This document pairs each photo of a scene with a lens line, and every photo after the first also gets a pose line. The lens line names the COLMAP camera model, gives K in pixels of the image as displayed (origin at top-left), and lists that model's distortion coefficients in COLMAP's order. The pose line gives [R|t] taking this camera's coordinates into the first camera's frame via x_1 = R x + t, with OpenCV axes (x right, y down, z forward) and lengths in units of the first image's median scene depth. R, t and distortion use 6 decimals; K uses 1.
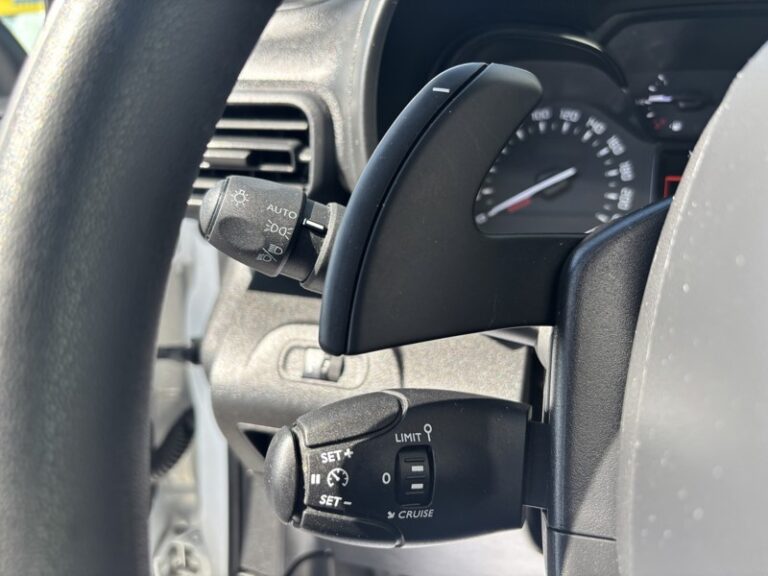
lens RADIAL K [[581.5, 0, 384.0], [0, 581.5, 288.0], [0, 0, 1]] dist [-0.012257, -0.006839]
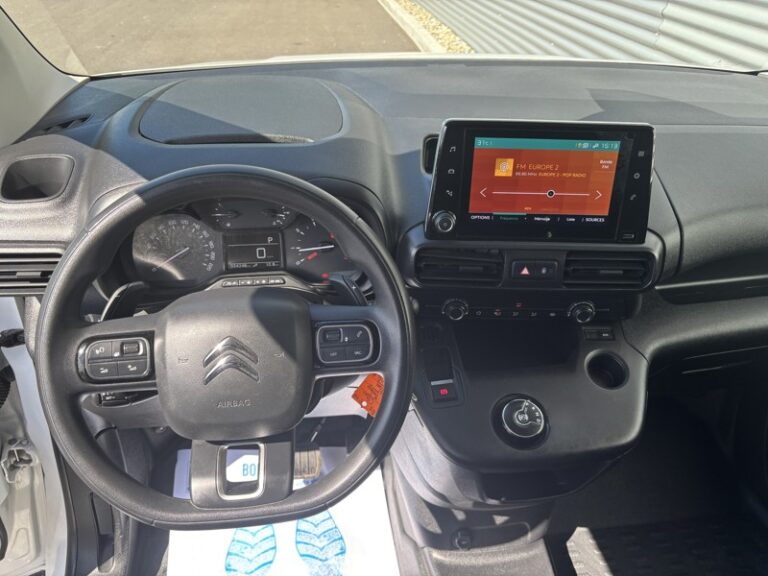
lens RADIAL K [[581.5, 0, 384.0], [0, 581.5, 288.0], [0, 0, 1]] dist [-0.012257, -0.006839]
pose [[0.906492, -0.181833, 0.381062, 0.110782], [0.095905, 0.967599, 0.233570, -0.522531], [-0.411186, -0.175184, 0.894560, -1.510500]]
